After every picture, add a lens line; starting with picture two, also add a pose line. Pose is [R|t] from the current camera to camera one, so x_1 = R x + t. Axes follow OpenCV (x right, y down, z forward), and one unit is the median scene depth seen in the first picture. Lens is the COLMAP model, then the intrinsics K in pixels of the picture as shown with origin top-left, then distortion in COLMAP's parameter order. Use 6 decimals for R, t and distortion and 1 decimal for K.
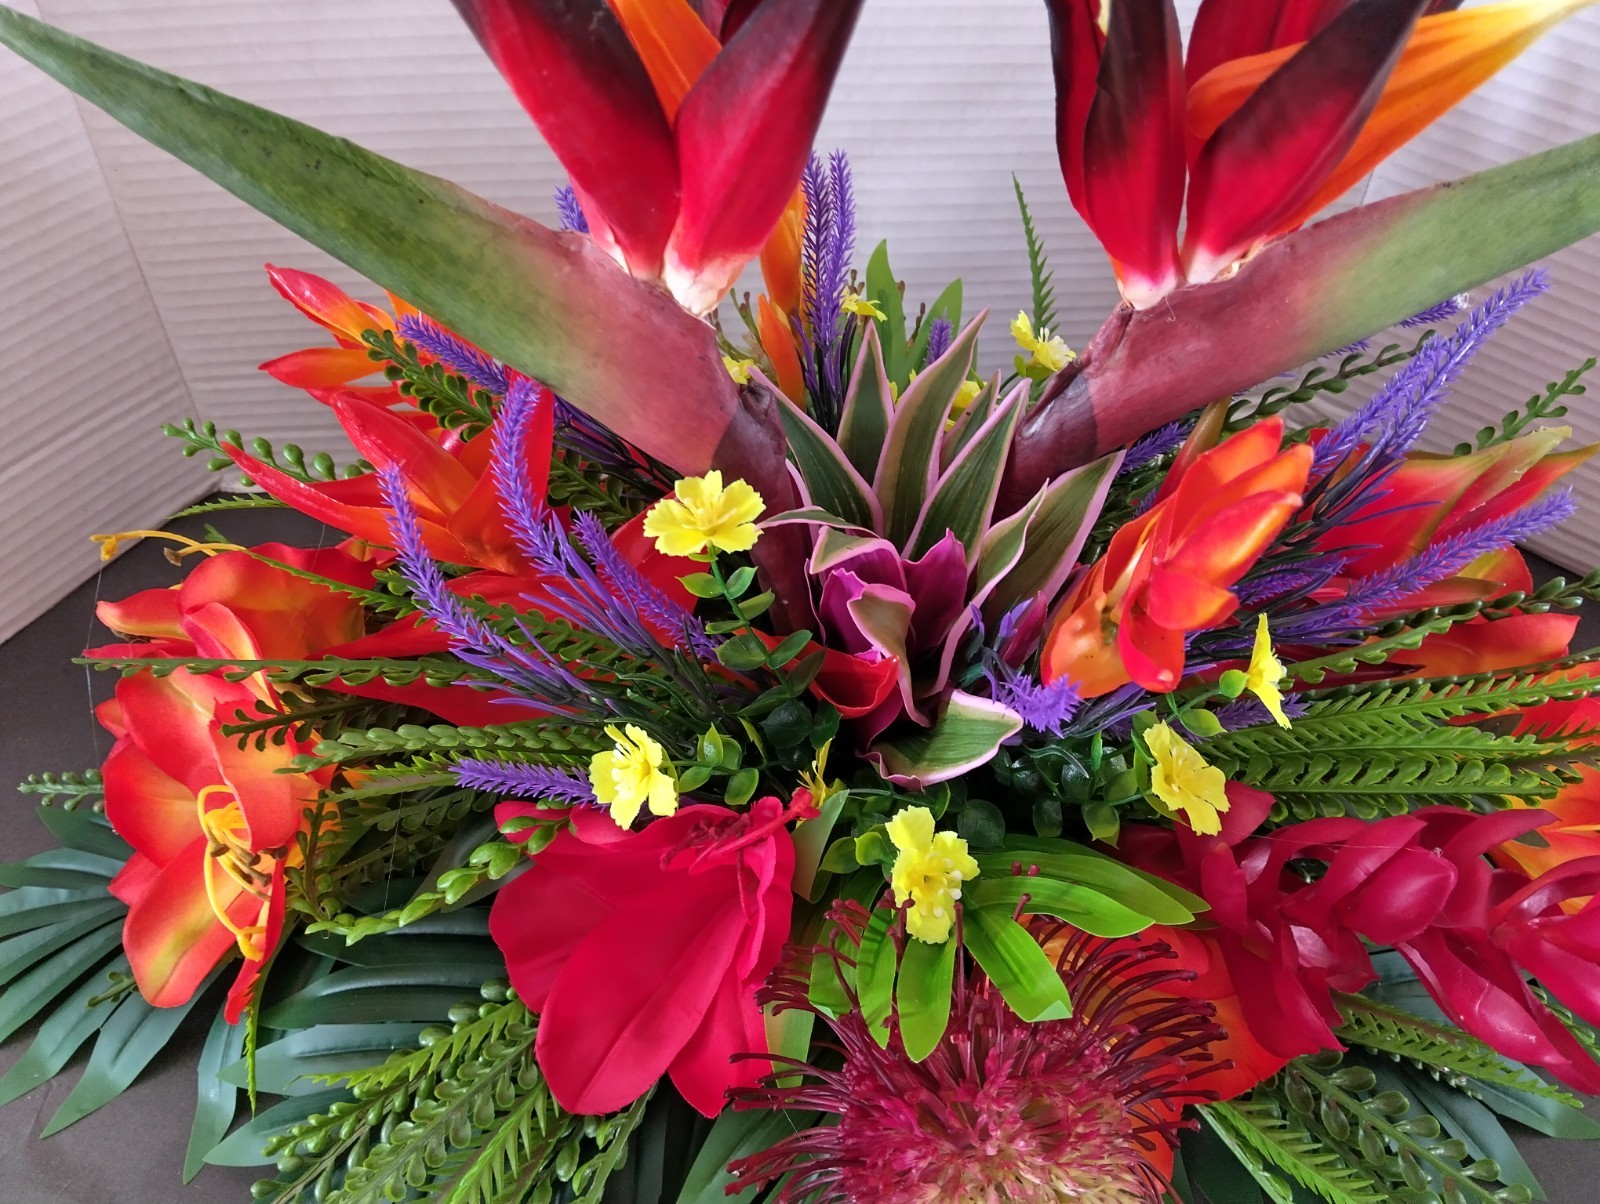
lens RADIAL K [[1260.3, 0, 806.5], [0, 1260.3, 599.7], [0, 0, 1]] dist [0.007961, -0.058582]
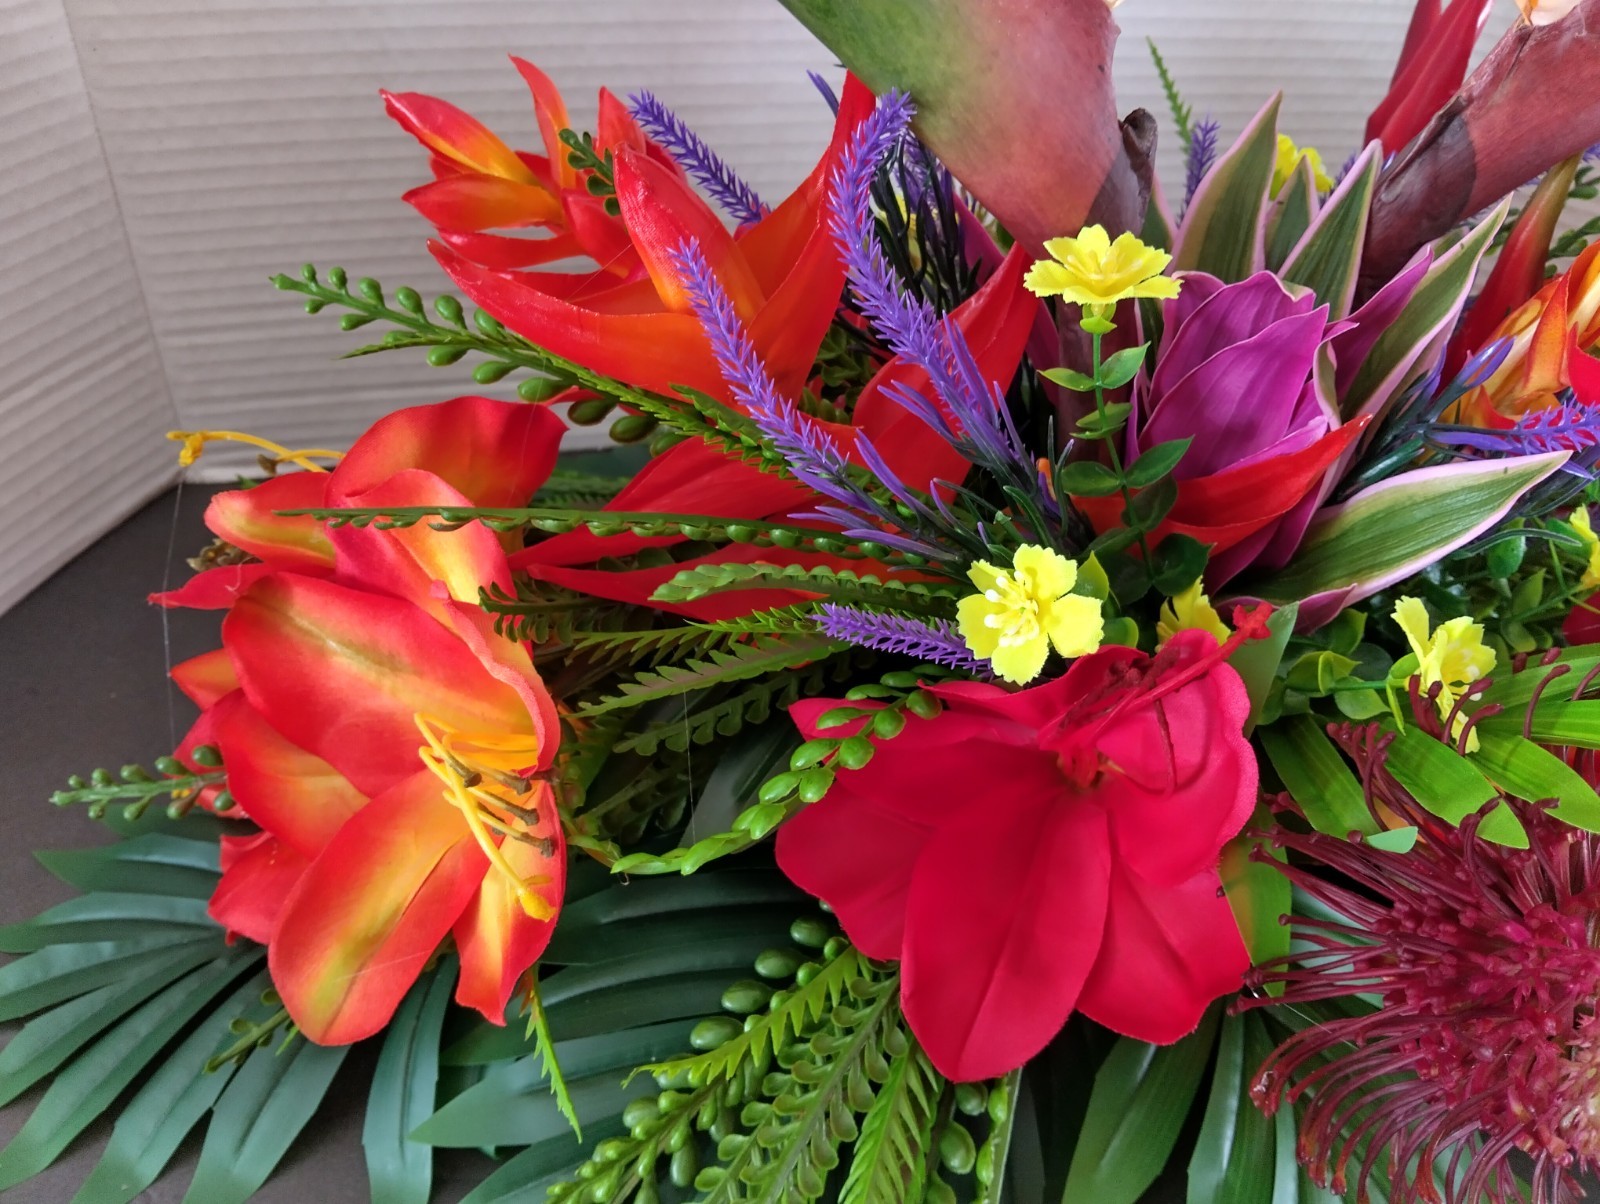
lens RADIAL K [[1260.3, 0, 790.8], [0, 1260.3, 612.4], [0, 0, 1]] dist [0.007961, -0.058582]
pose [[0.980302, -0.084718, 0.178414, -0.359424], [0.100747, 0.991463, -0.082772, 0.160933], [-0.169879, 0.099116, 0.980468, 0.216503]]
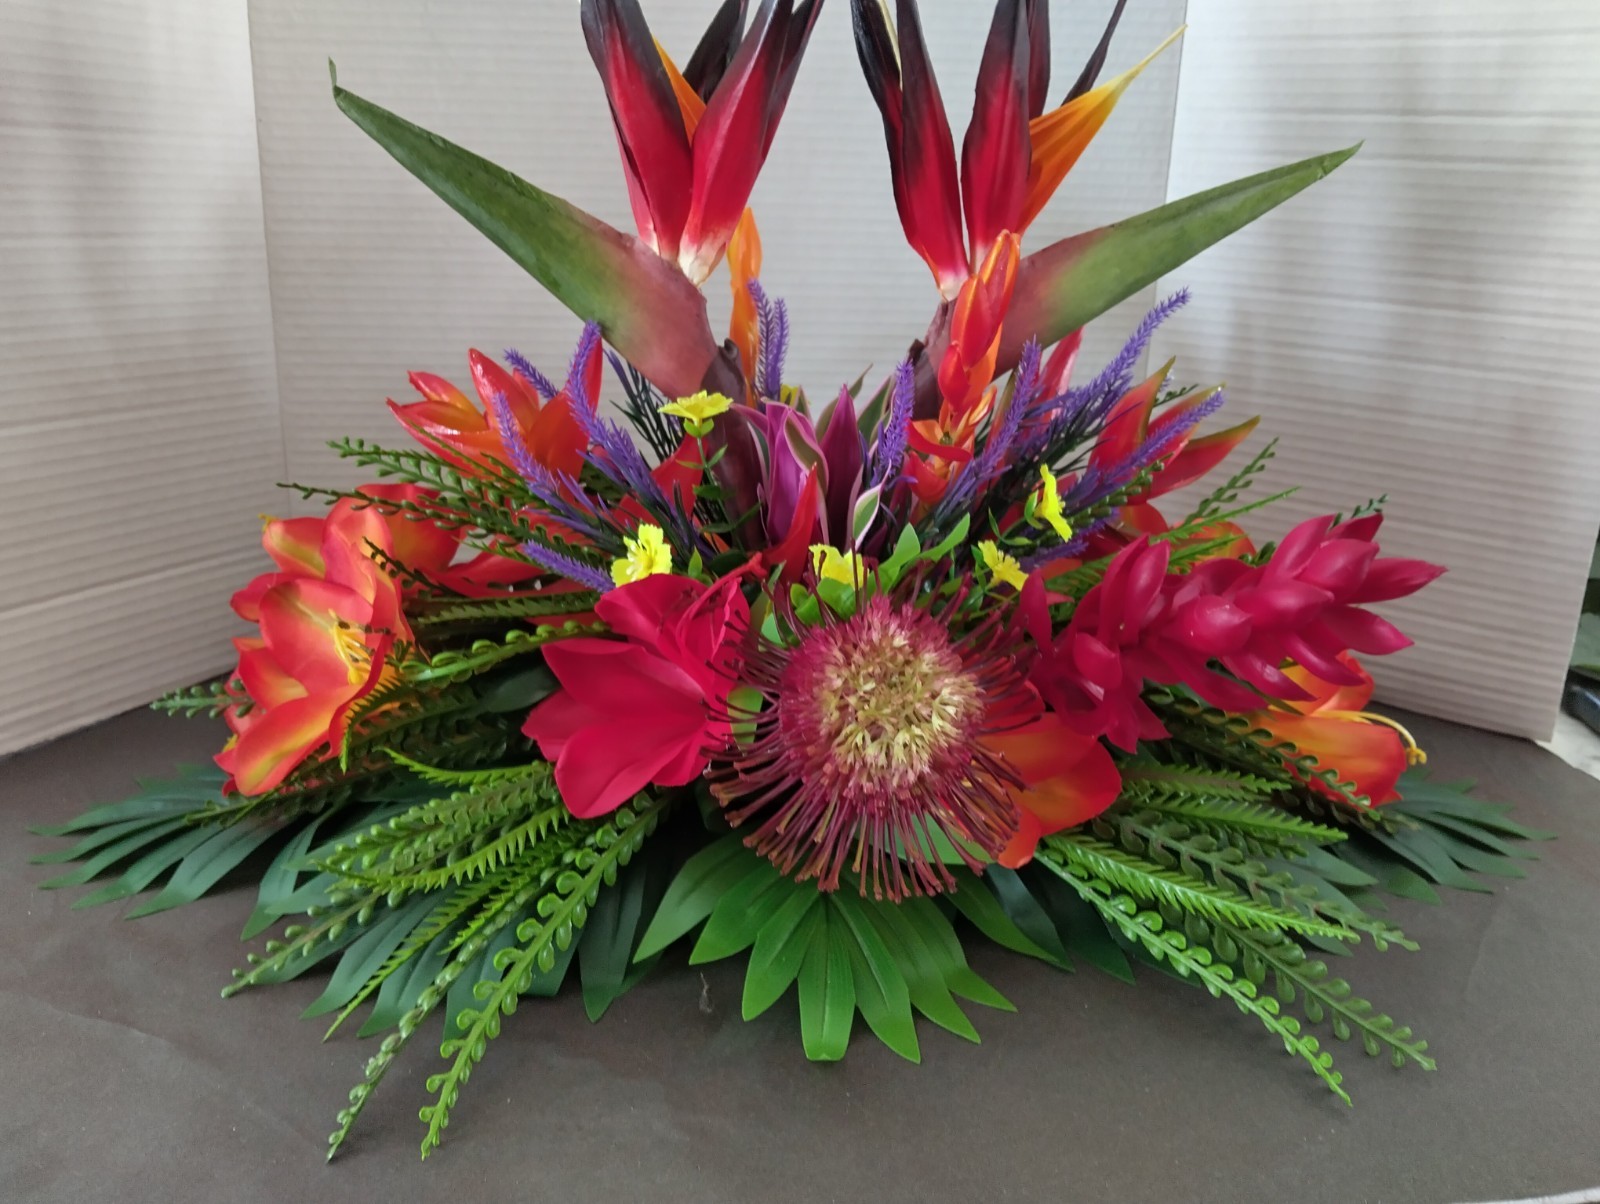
lens RADIAL K [[1260.3, 0, 808.8], [0, 1260.3, 617.1], [0, 0, 1]] dist [0.007961, -0.058582]
pose [[0.999255, 0.003768, 0.038412, 0.001928], [0.015305, 0.874941, -0.483987, 0.781763], [-0.035432, 0.484215, 0.874232, -0.229960]]
